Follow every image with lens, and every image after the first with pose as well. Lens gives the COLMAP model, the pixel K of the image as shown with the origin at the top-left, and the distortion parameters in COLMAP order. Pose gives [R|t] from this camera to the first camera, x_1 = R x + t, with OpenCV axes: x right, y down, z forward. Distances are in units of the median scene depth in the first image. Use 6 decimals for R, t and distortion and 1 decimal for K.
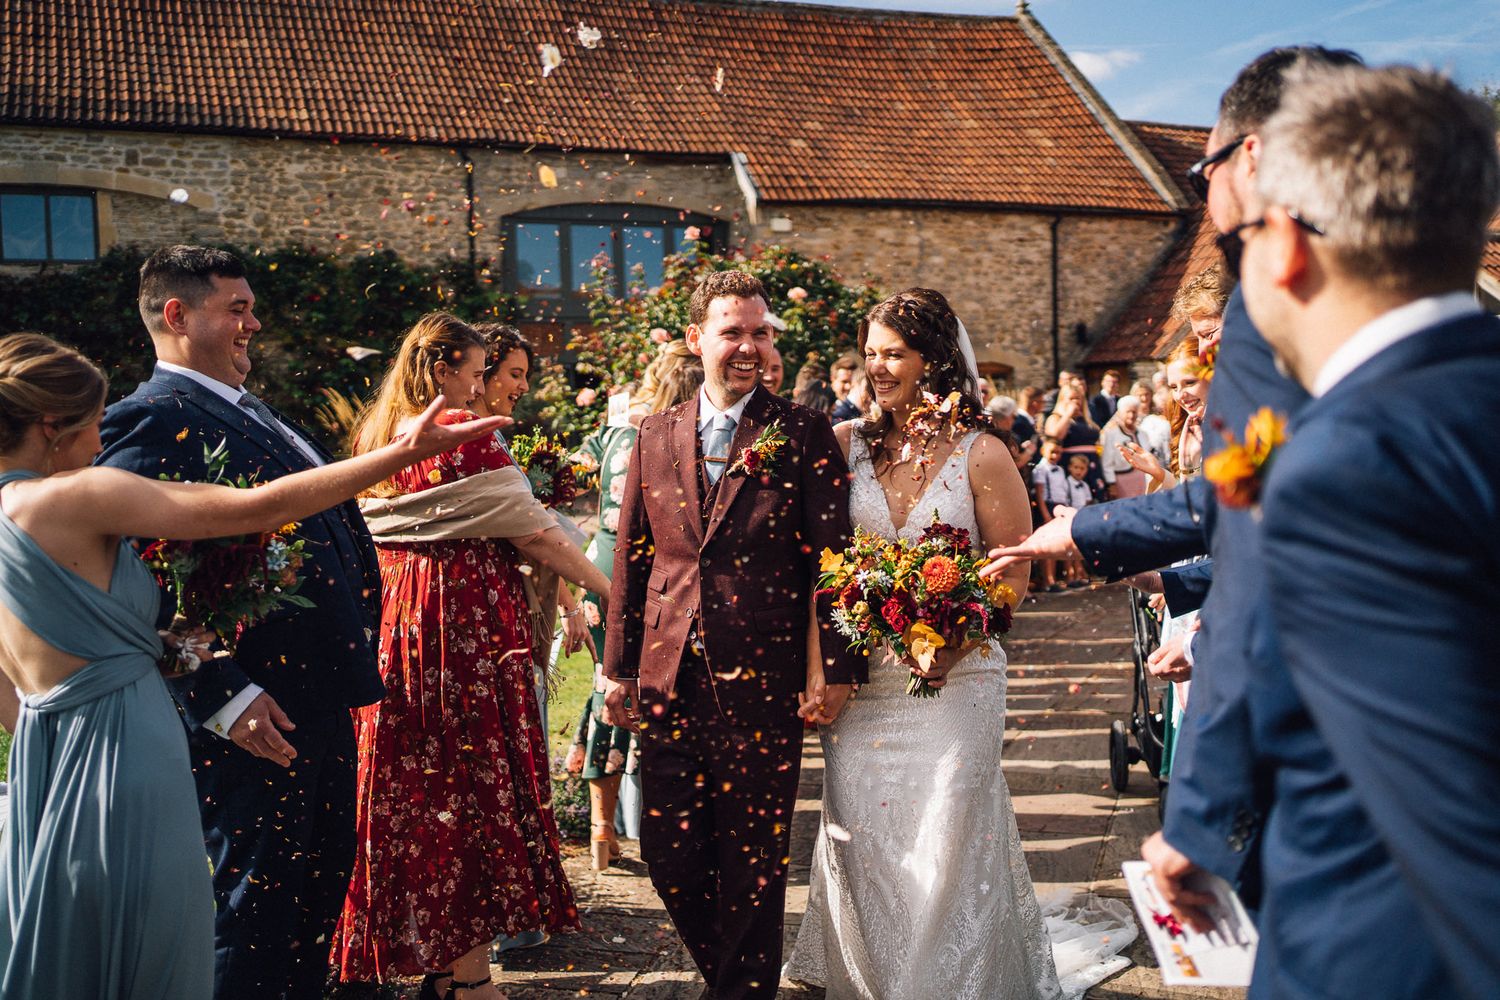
lens RADIAL K [[1584.6, 0, 742.6], [0, 1584.6, 492.8], [0, 0, 1]] dist [0.000504, 0.000000]
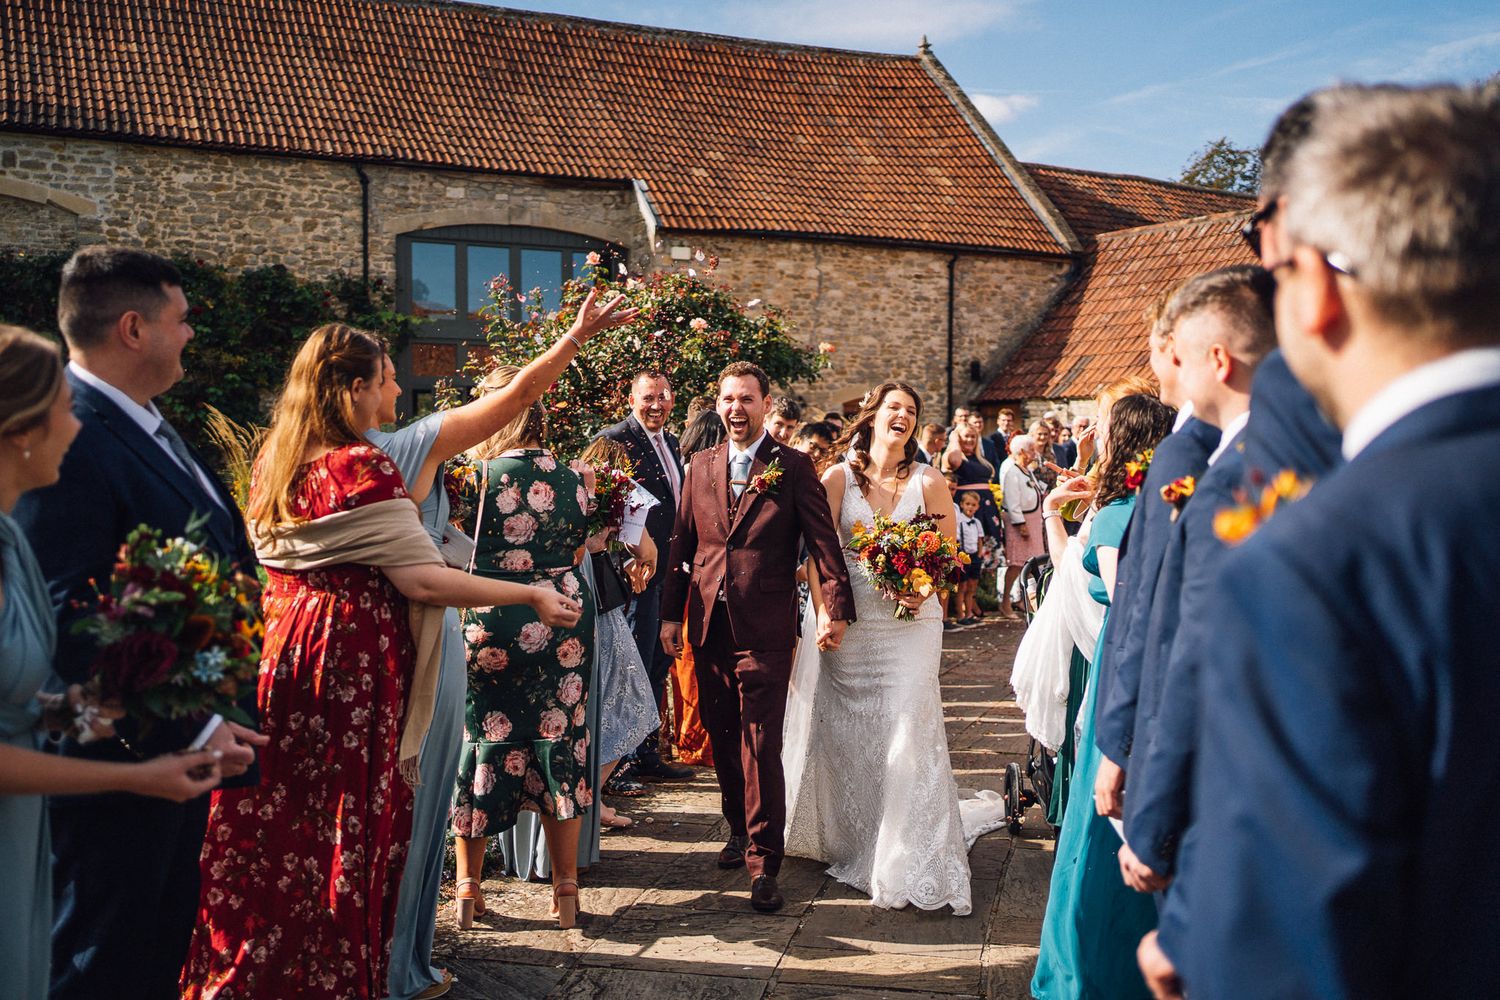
lens RADIAL K [[1584.6, 0, 753.4], [0, 1584.6, 492.9], [0, 0, 1]] dist [0.000504, 0.000000]
pose [[0.996937, 0.024085, 0.074414, -0.000705], [-0.022744, 0.999564, -0.018814, -0.000637], [-0.074835, 0.017064, 0.997050, 0.004960]]
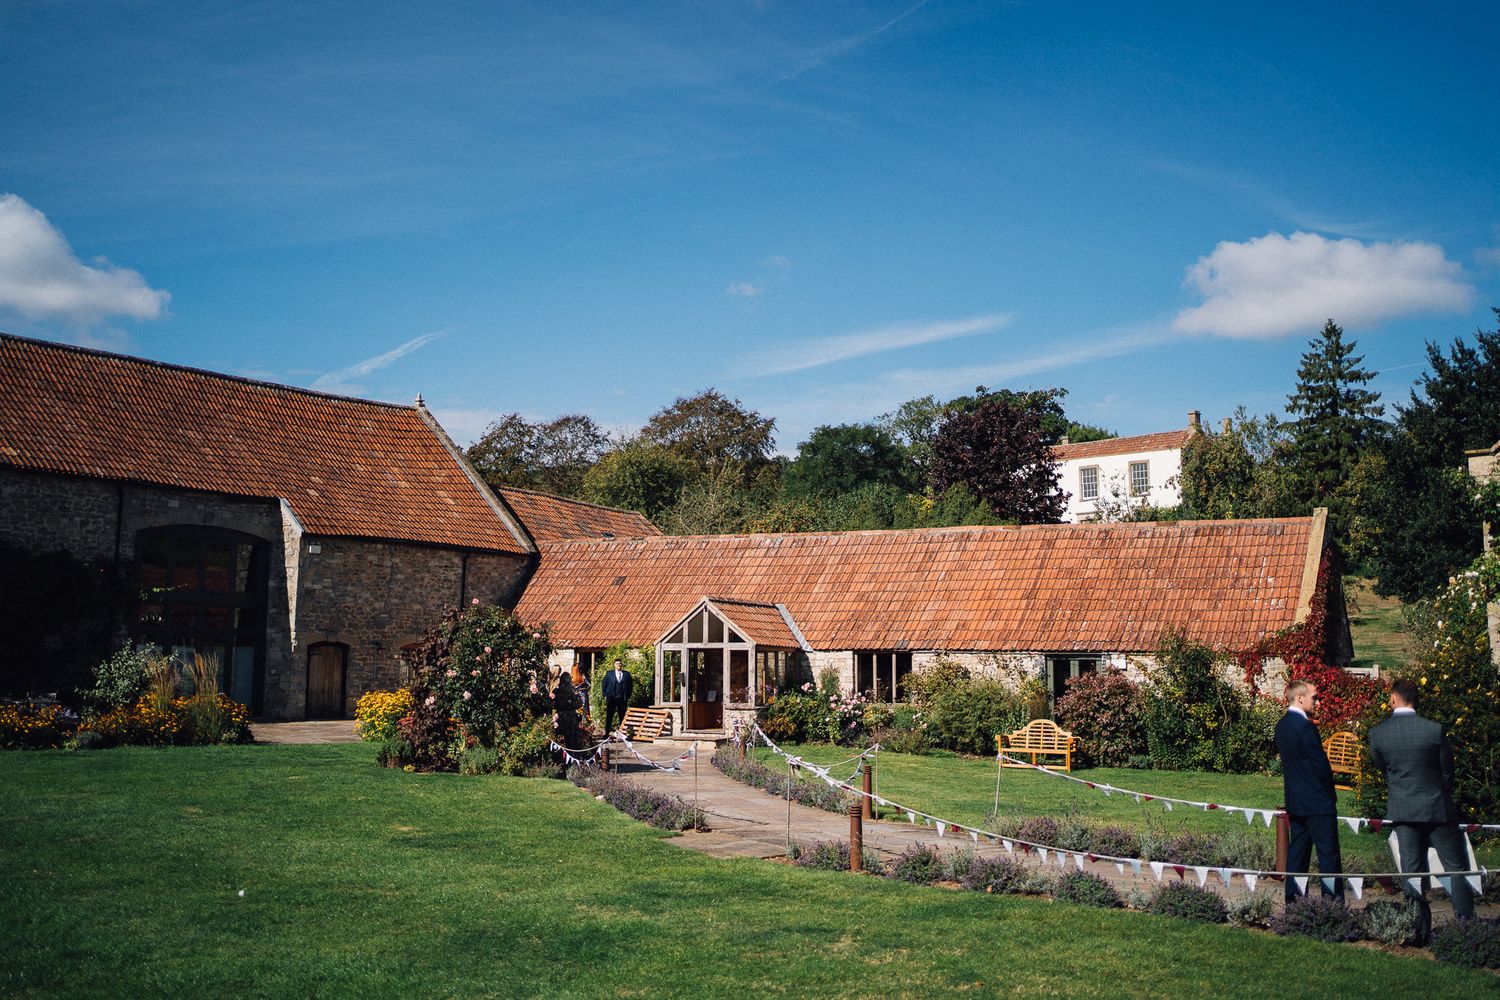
lens RADIAL K [[1584.6, 0, 755.1], [0, 1584.6, 504.0], [0, 0, 1]] dist [0.000504, 0.000000]
pose [[0.843019, 0.097708, 0.528935, -0.408101], [-0.019122, 0.988185, -0.152067, 0.013235], [-0.537544, 0.118081, 0.834927, -0.494181]]
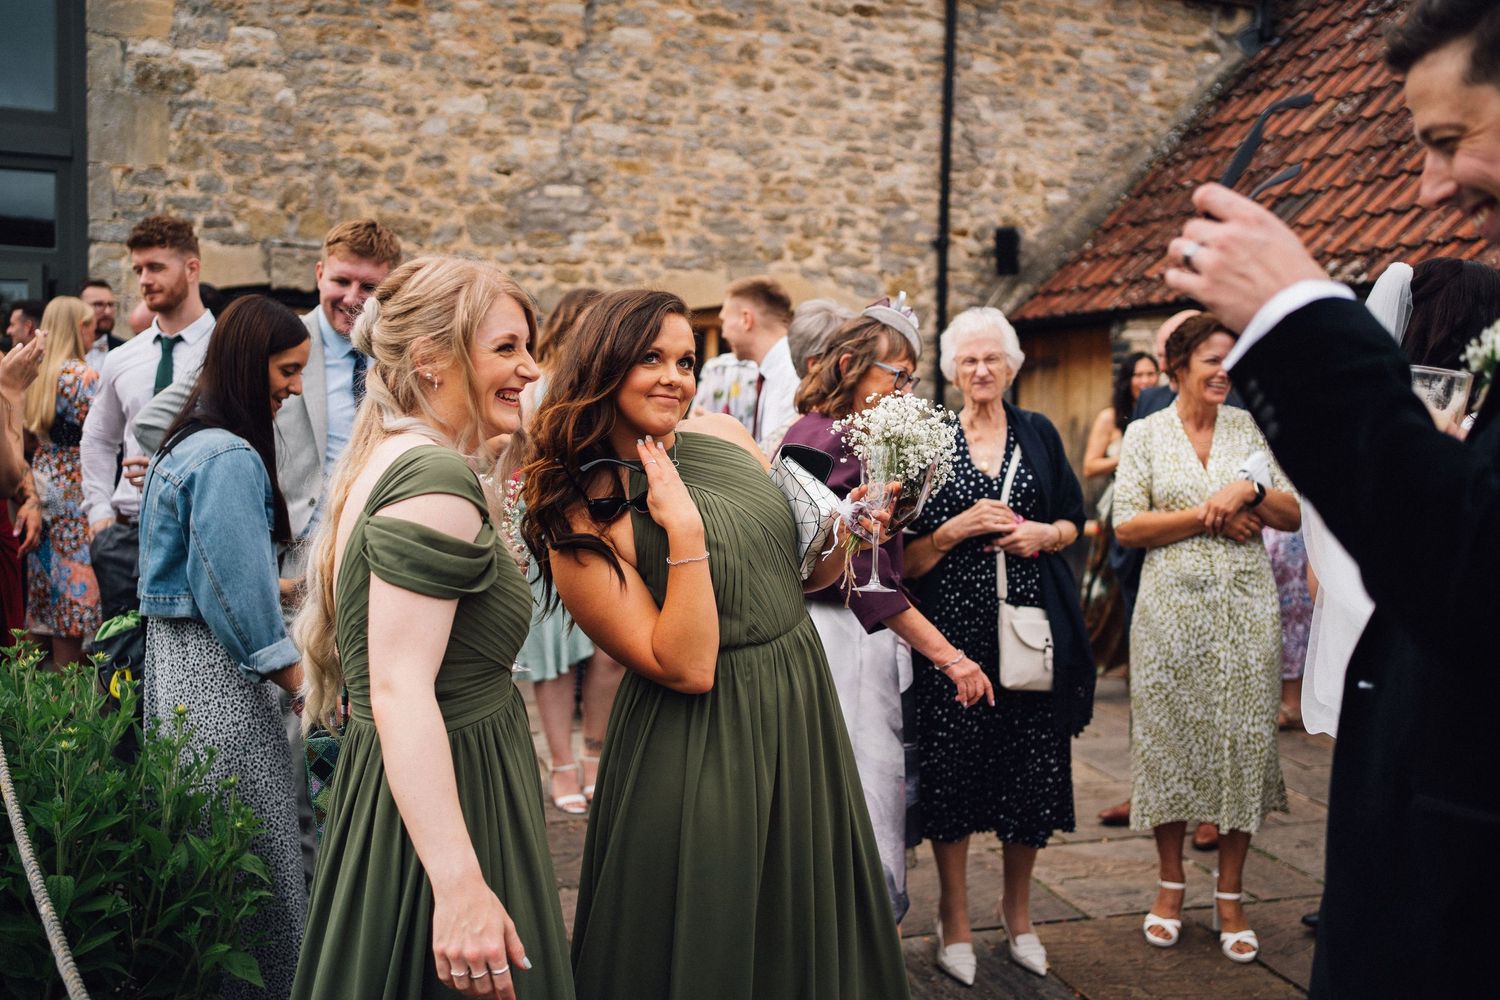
lens RADIAL K [[1536.4, 0, 751.0], [0, 1536.4, 487.1], [0, 0, 1]] dist [0.065914, 0.000000]
pose [[0.998291, 0.048327, -0.032869, 0.166261], [-0.048214, 0.998828, 0.004225, -0.037345], [0.033035, -0.002633, 0.999451, 0.603039]]
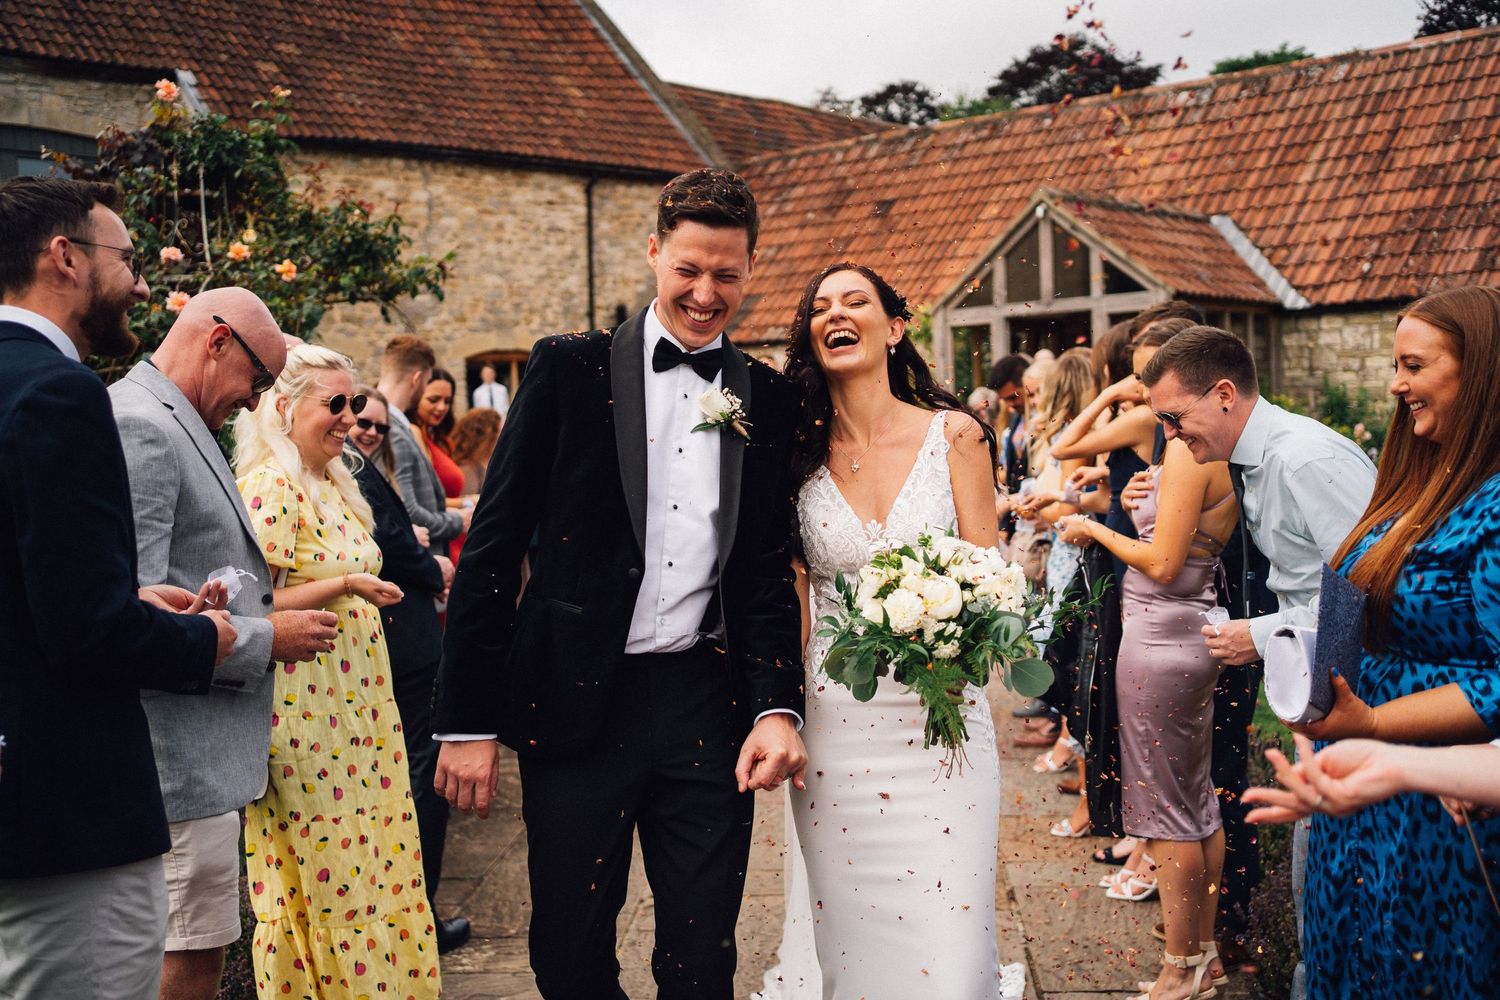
lens RADIAL K [[1536.4, 0, 718.3], [0, 1536.4, 468.9], [0, 0, 1]] dist [0.065914, 0.000000]
pose [[0.955444, -0.013583, 0.294861, 0.018705], [0.015543, 0.999870, -0.004303, -0.014234], [-0.294764, 0.008694, 0.955531, 0.198629]]
